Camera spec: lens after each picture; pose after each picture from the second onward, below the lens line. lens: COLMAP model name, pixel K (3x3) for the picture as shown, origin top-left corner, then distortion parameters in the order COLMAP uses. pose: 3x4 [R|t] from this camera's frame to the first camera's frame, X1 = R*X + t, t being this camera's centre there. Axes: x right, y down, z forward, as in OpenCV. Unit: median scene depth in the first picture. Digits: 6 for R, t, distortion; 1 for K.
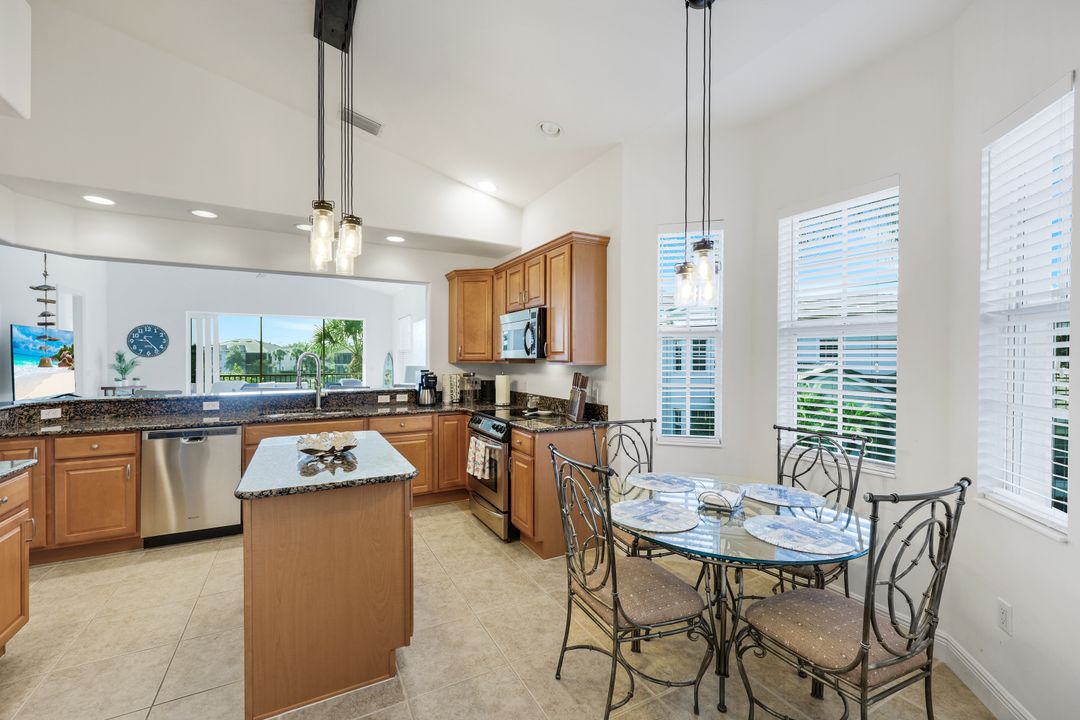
lens RADIAL K [[437.1, 0, 534.2], [0, 437.1, 361.6], [0, 0, 1]] dist [0.001676, -0.000425]
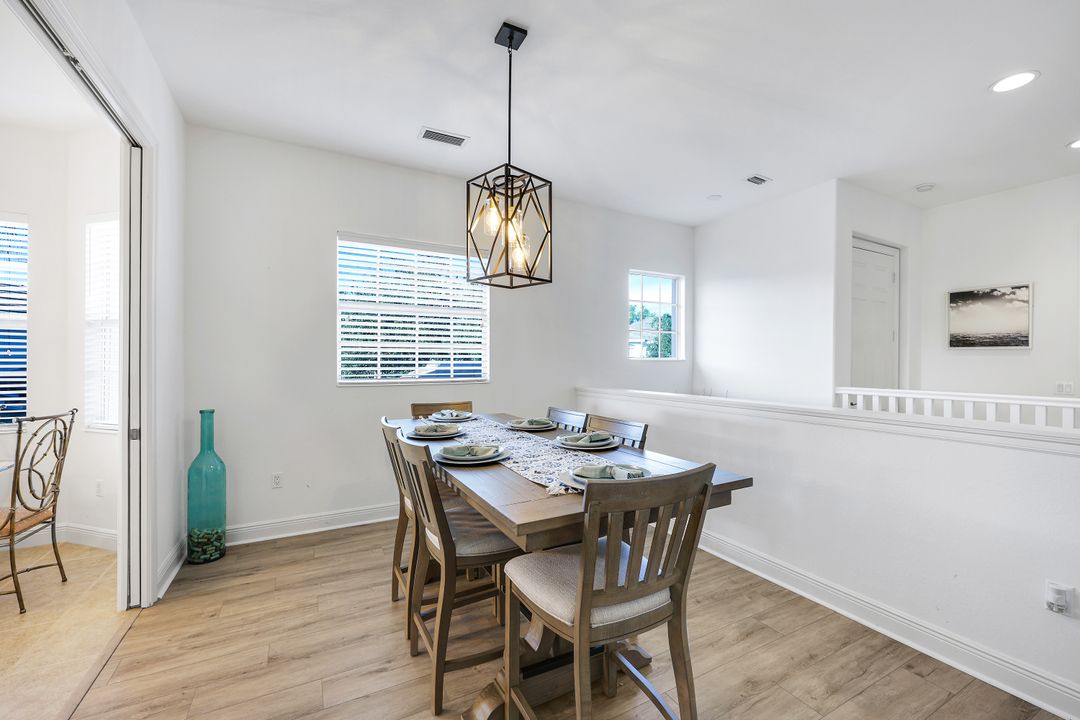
lens RADIAL K [[437.1, 0, 541.4], [0, 437.1, 362.5], [0, 0, 1]] dist [0.001676, -0.000425]
pose [[-0.006832, -0.005415, 0.999962, -0.963802], [0.000896, 0.999985, 0.005421, 0.065227], [-0.999976, 0.000933, -0.006827, -1.053176]]
